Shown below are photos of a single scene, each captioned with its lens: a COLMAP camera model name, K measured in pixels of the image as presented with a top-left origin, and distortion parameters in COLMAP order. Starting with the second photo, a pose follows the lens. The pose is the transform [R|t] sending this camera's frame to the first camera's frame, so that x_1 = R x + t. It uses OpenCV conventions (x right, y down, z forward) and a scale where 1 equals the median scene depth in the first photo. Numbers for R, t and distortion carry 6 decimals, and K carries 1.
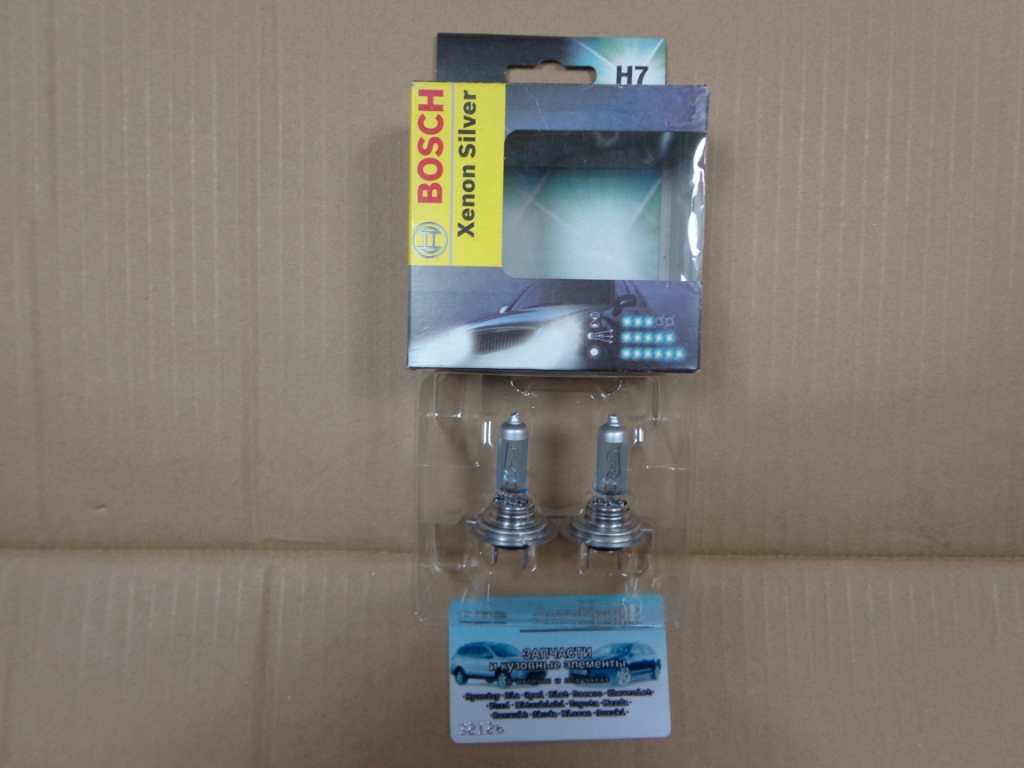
lens RADIAL K [[758.5, 0, 516.4], [0, 758.5, 384.5], [0, 0, 1]] dist [-0.000038, 0.022594]
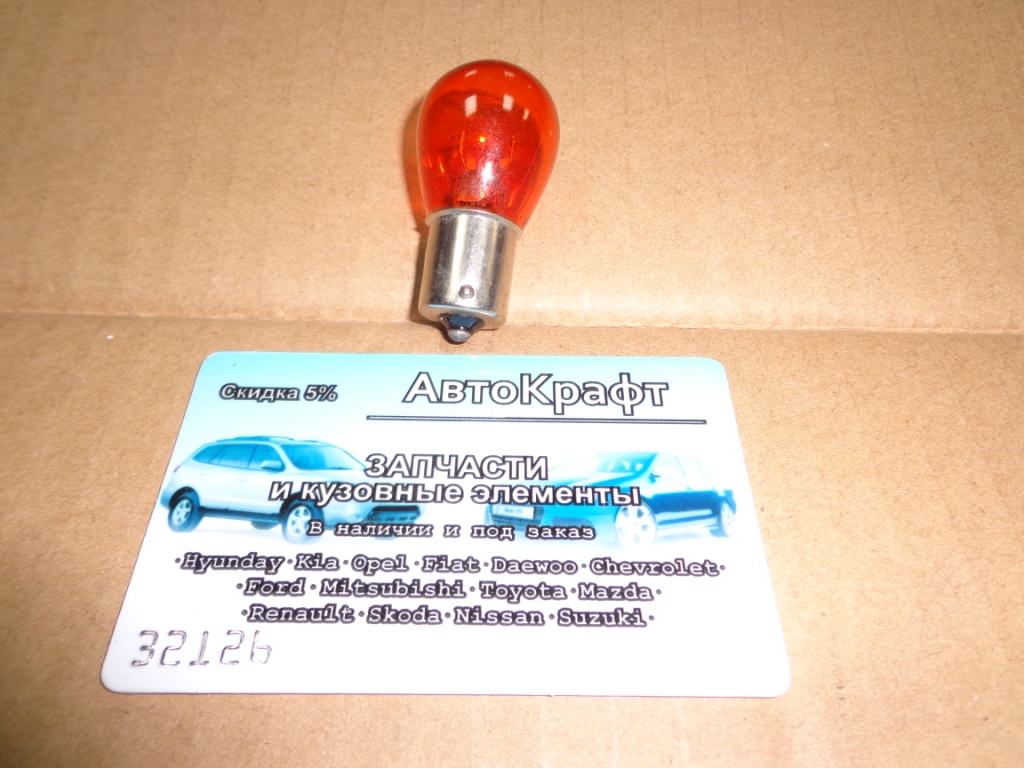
lens RADIAL K [[758.5, 0, 512.4], [0, 758.5, 386.7], [0, 0, 1]] dist [-0.000038, 0.022594]
pose [[0.999486, 0.028766, -0.014154, 0.086336], [-0.032027, 0.875995, -0.481256, 0.502902], [-0.001445, 0.481462, 0.876466, 0.654679]]
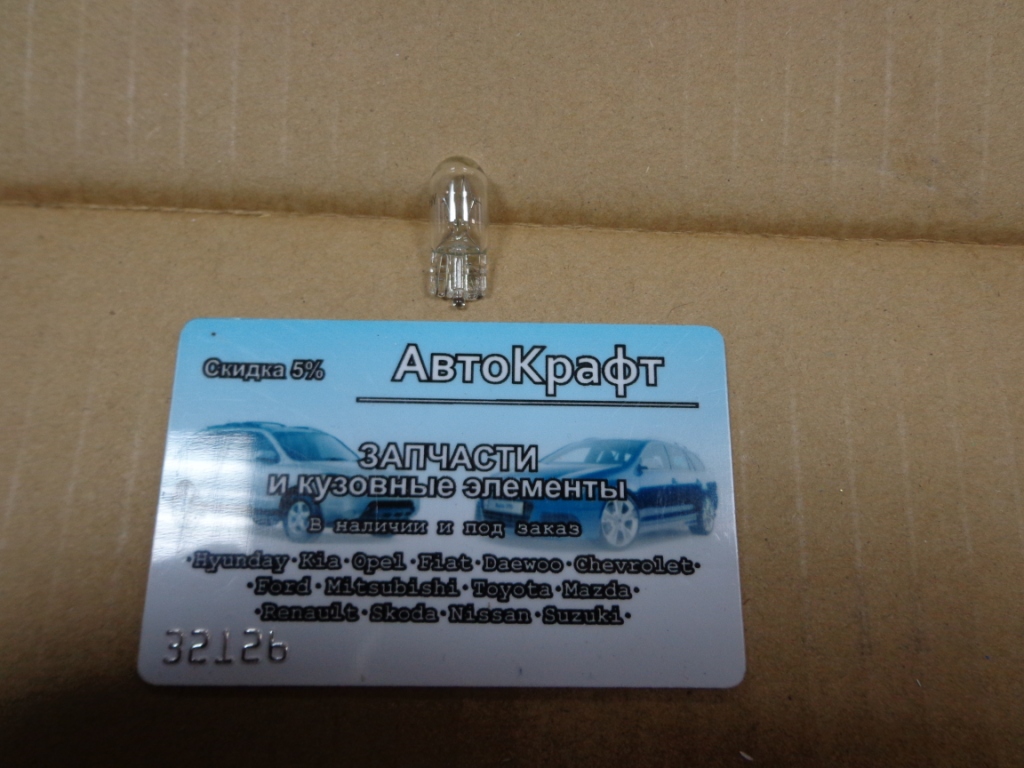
lens RADIAL K [[758.5, 0, 517.0], [0, 758.5, 378.5], [0, 0, 1]] dist [-0.000038, 0.022594]
pose [[0.999277, 0.037502, 0.006207, 0.085202], [-0.036637, 0.993725, -0.105676, 0.356046], [-0.010131, 0.105372, 0.994381, 0.618071]]
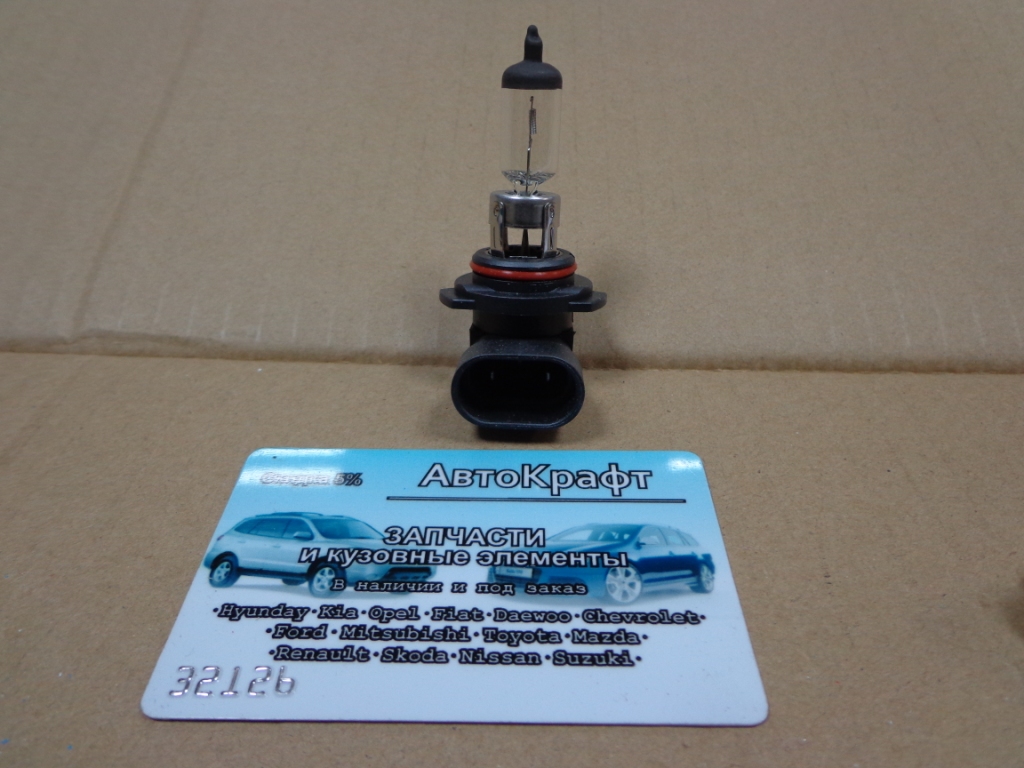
lens RADIAL K [[758.5, 0, 509.1], [0, 758.5, 388.0], [0, 0, 1]] dist [-0.000038, 0.022594]
pose [[0.998748, 0.016920, -0.047077, 0.098175], [-0.044874, 0.718965, -0.693596, 0.592526], [0.022111, 0.694840, 0.718824, 0.640064]]
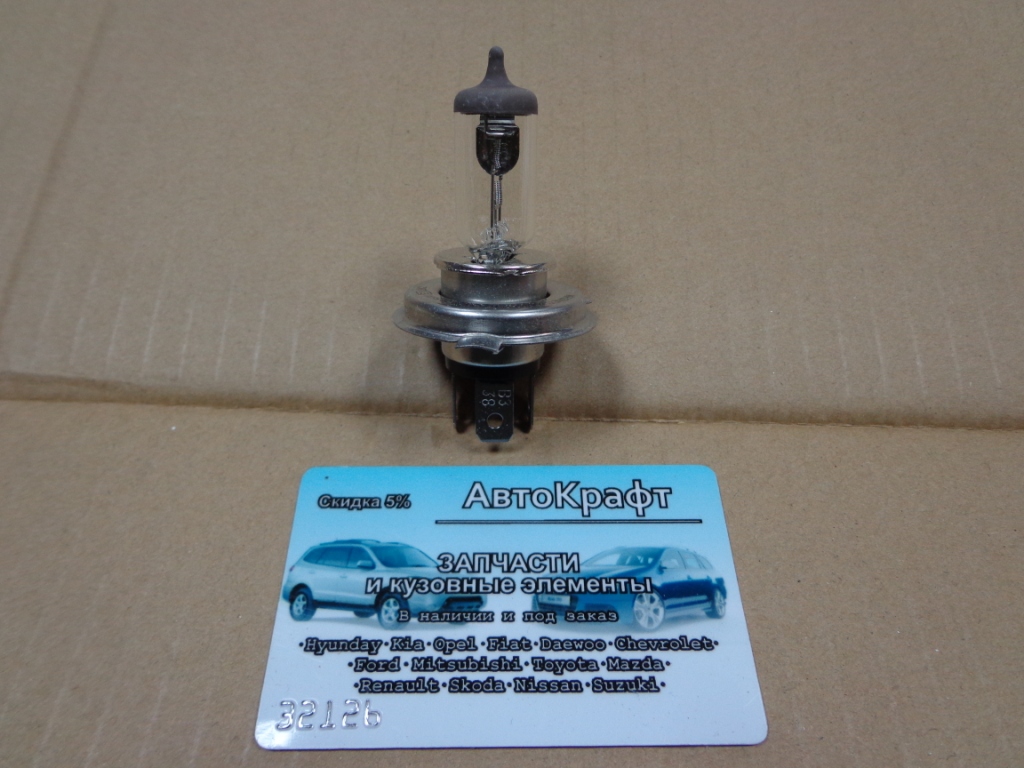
lens RADIAL K [[758.5, 0, 510.1], [0, 758.5, 388.7], [0, 0, 1]] dist [-0.000038, 0.022594]
pose [[0.999845, 0.013452, -0.011326, 0.059191], [-0.017229, 0.878299, -0.477802, 0.491012], [0.003520, 0.477923, 0.878395, 0.524341]]
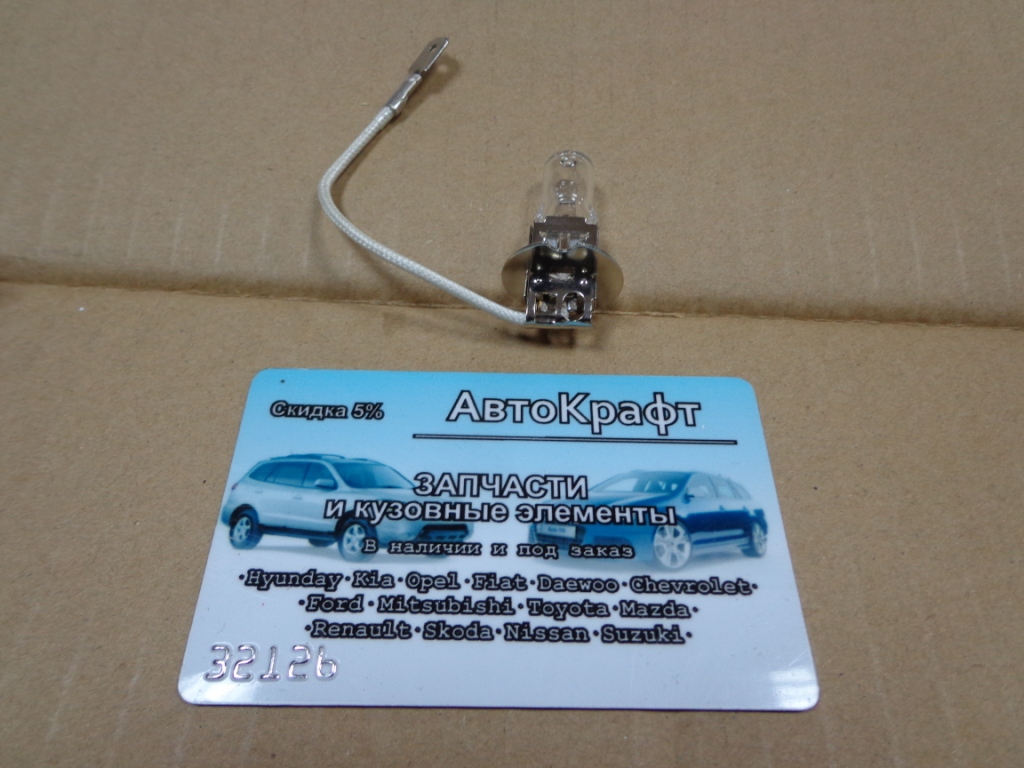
lens RADIAL K [[758.5, 0, 510.4], [0, 758.5, 386.7], [0, 0, 1]] dist [-0.000038, 0.022594]
pose [[0.999306, 0.037041, -0.004052, 0.058816], [-0.035102, 0.899292, -0.435938, 0.483031], [-0.012504, 0.435777, 0.899968, 0.624995]]
